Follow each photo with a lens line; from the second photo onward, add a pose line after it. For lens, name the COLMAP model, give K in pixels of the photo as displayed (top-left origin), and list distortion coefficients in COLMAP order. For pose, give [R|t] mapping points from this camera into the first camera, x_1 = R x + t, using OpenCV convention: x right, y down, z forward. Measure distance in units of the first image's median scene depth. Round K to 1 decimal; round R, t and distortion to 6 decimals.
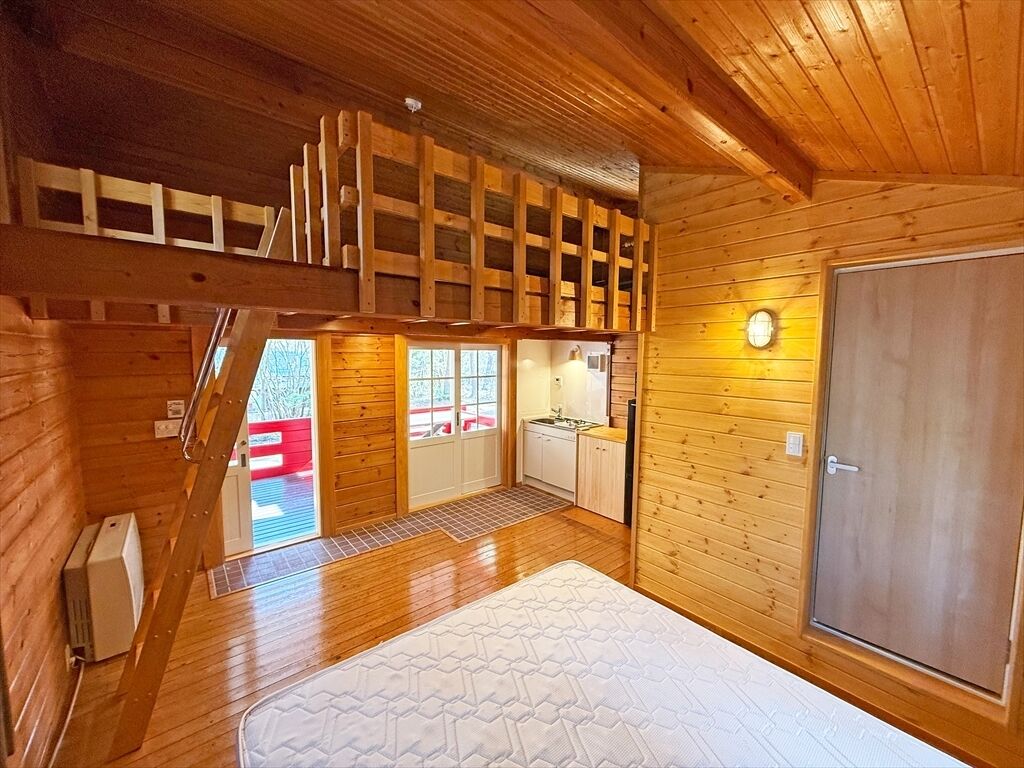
lens RADIAL K [[406.2, 0, 512.6], [0, 406.2, 385.9], [0, 0, 1]] dist [0.000616, 0.000101]
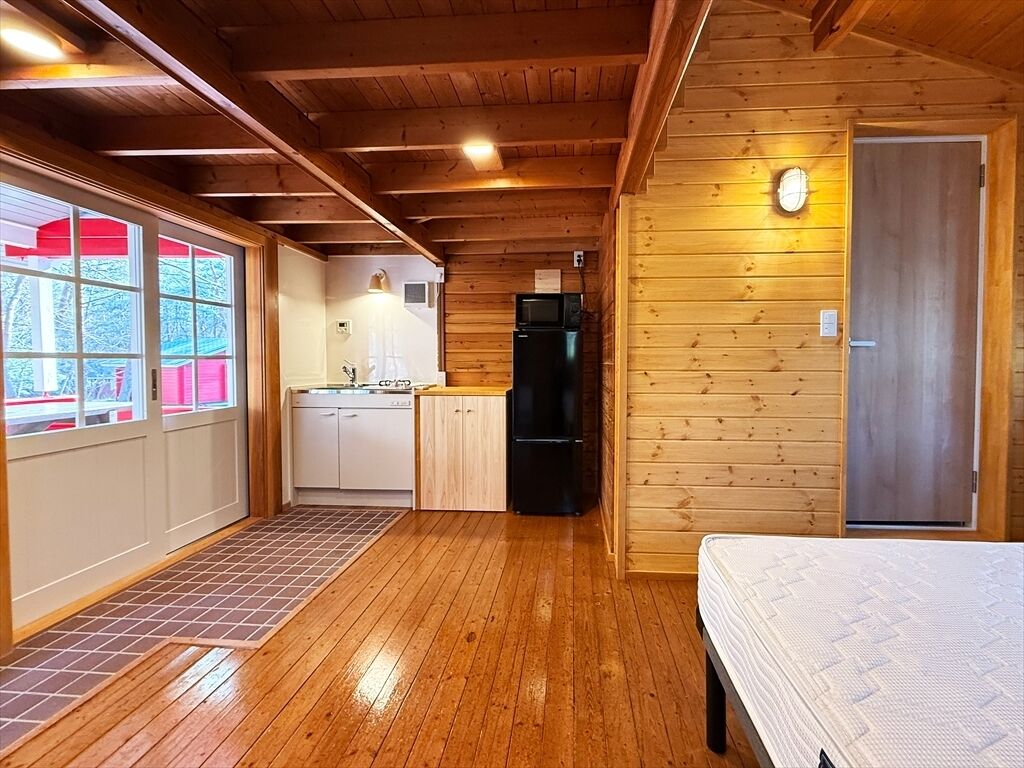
lens RADIAL K [[434.1, 0, 512.0], [0, 434.1, 383.8], [0, 0, 1]] dist [0.000507, -0.000306]
pose [[0.687145, -0.026358, 0.726042, -0.368804], [0.061594, 0.997857, -0.022068, 0.199578], [-0.723905, 0.059884, 0.687296, 0.679915]]
